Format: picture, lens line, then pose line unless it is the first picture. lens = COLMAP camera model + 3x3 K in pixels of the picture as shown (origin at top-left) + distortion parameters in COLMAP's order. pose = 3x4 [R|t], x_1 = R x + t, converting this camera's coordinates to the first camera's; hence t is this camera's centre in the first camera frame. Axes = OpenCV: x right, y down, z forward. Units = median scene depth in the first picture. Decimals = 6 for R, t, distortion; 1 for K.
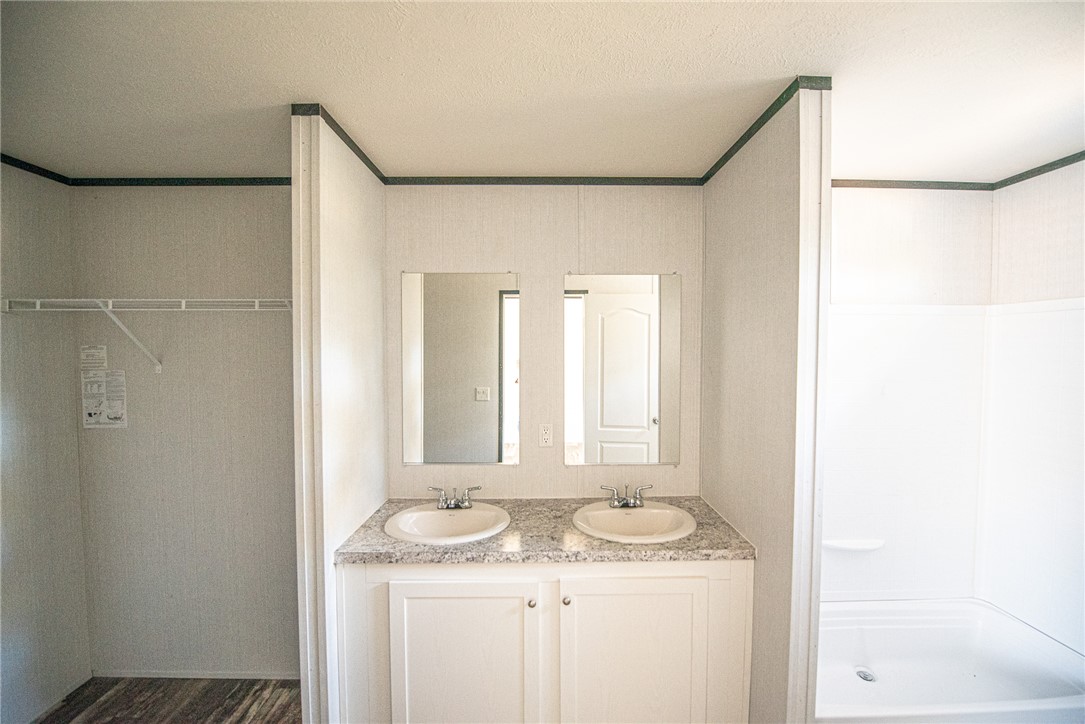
lens RADIAL K [[439.6, 0, 544.7], [0, 439.6, 359.5], [0, 0, 1]] dist [-0.018050, -0.000119]
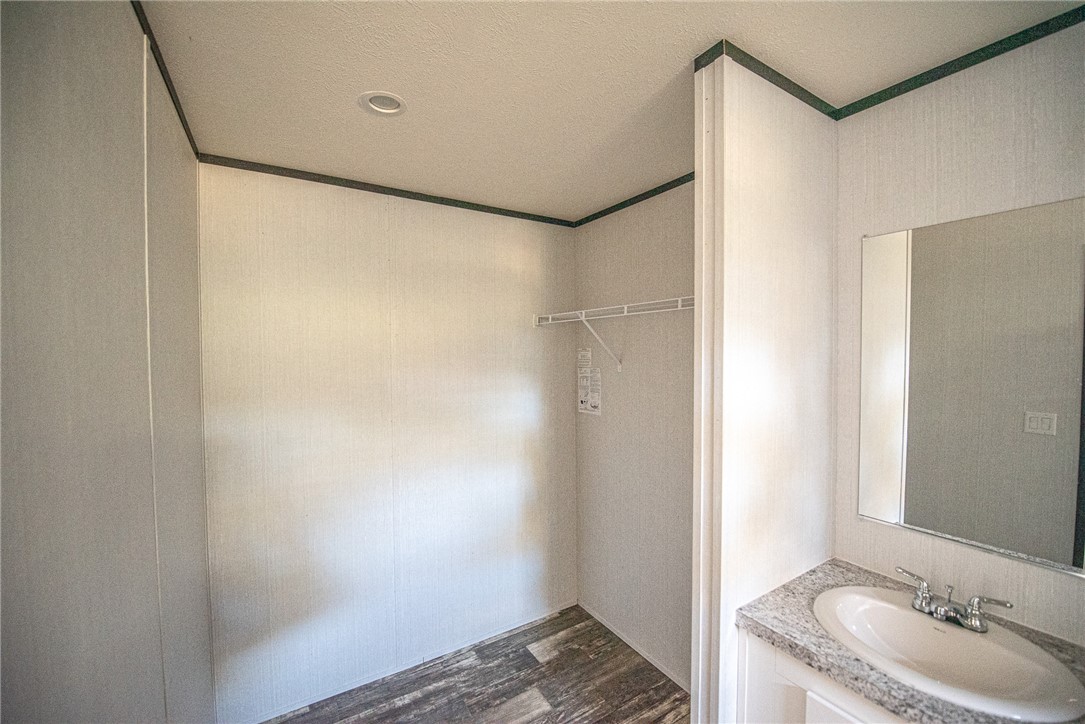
lens RADIAL K [[439.6, 0, 537.7], [0, 439.6, 363.4], [0, 0, 1]] dist [-0.018050, -0.000119]
pose [[0.525405, 0.021299, -0.850586, -0.010980], [-0.015755, 0.999759, 0.015302, -0.005801], [0.850706, 0.005361, 0.525614, 0.223351]]
